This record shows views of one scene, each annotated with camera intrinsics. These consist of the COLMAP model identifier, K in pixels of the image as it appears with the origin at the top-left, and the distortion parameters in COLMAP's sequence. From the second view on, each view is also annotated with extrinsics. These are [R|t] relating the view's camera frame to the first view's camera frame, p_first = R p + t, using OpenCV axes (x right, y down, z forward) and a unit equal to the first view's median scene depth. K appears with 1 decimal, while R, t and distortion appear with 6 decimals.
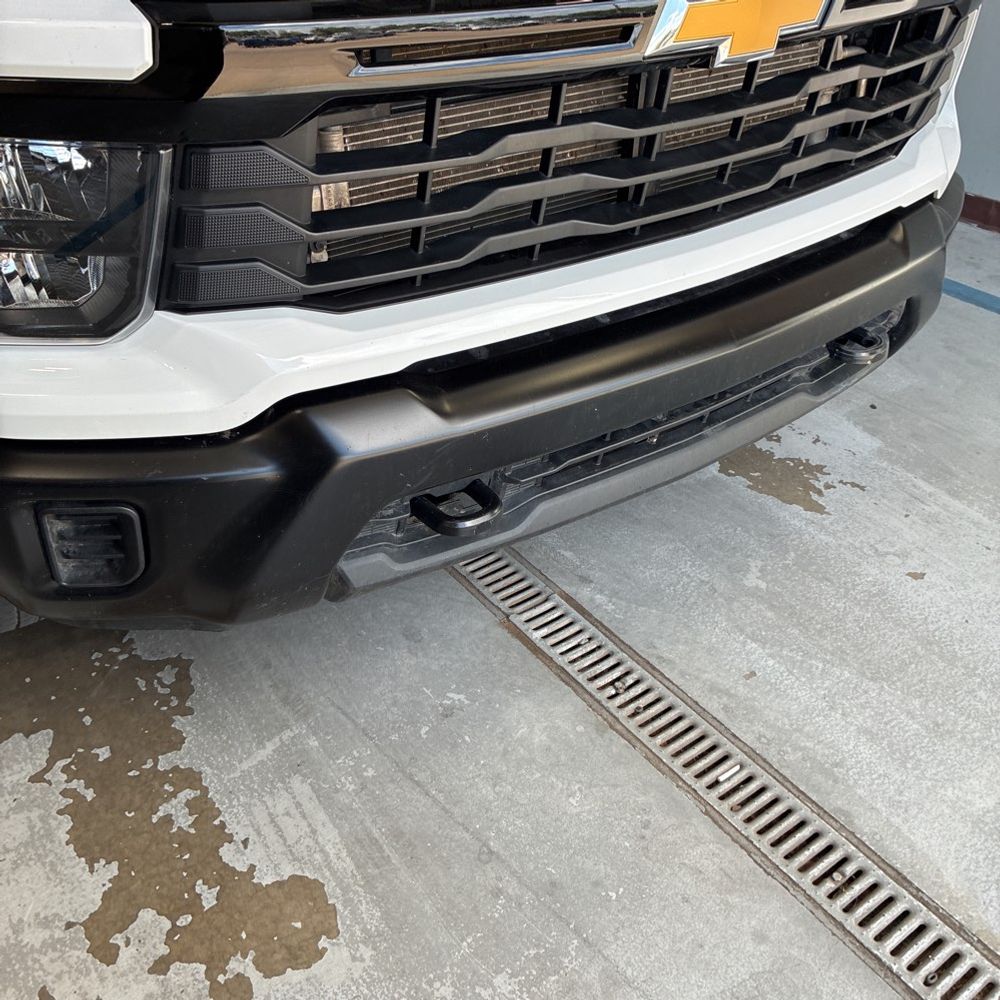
lens RADIAL K [[1033.3, 0, 500.6], [0, 1033.3, 498.1], [0, 0, 1]] dist [0.018424, 0.000000]
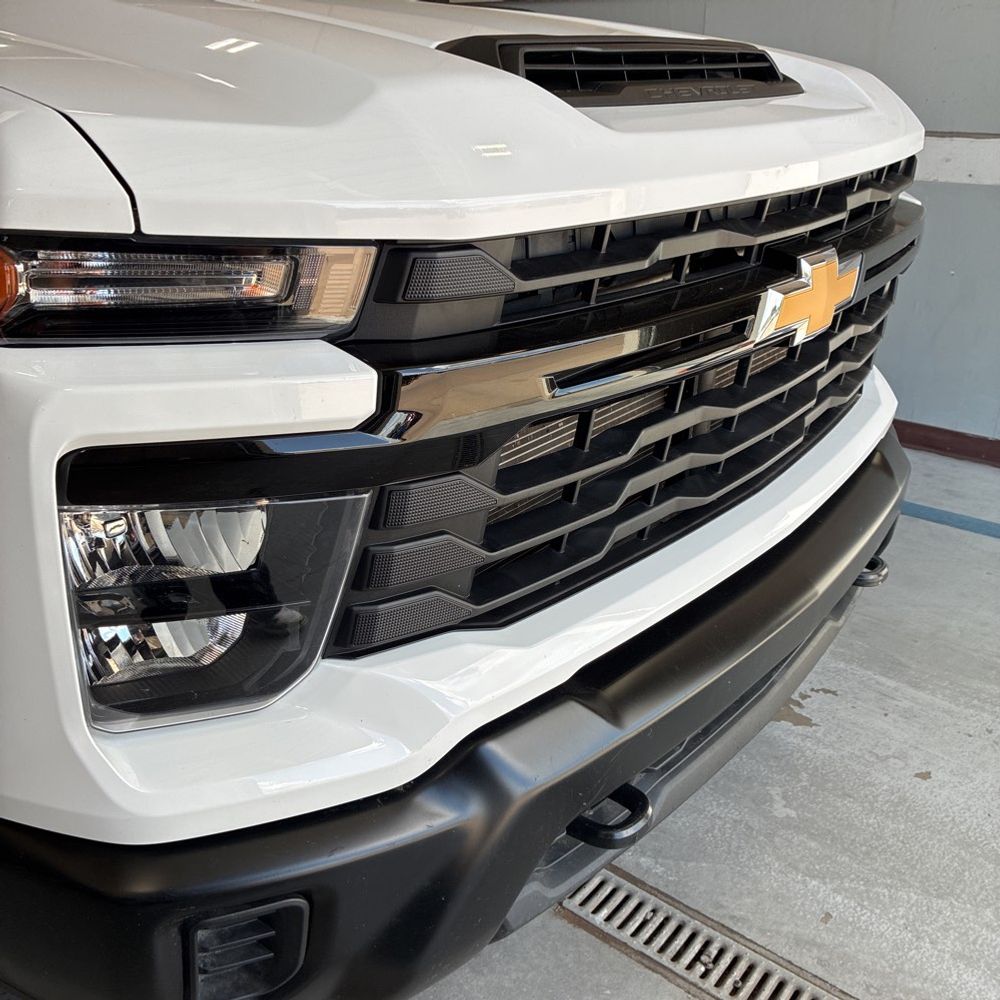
lens RADIAL K [[1033.3, 0, 497.6], [0, 1033.3, 472.6], [0, 0, 1]] dist [0.018424, 0.000000]
pose [[0.961860, -0.106951, 0.251766, -0.242579], [0.158672, 0.967874, -0.195045, -0.086333], [-0.222818, 0.227554, 0.947930, 0.057062]]
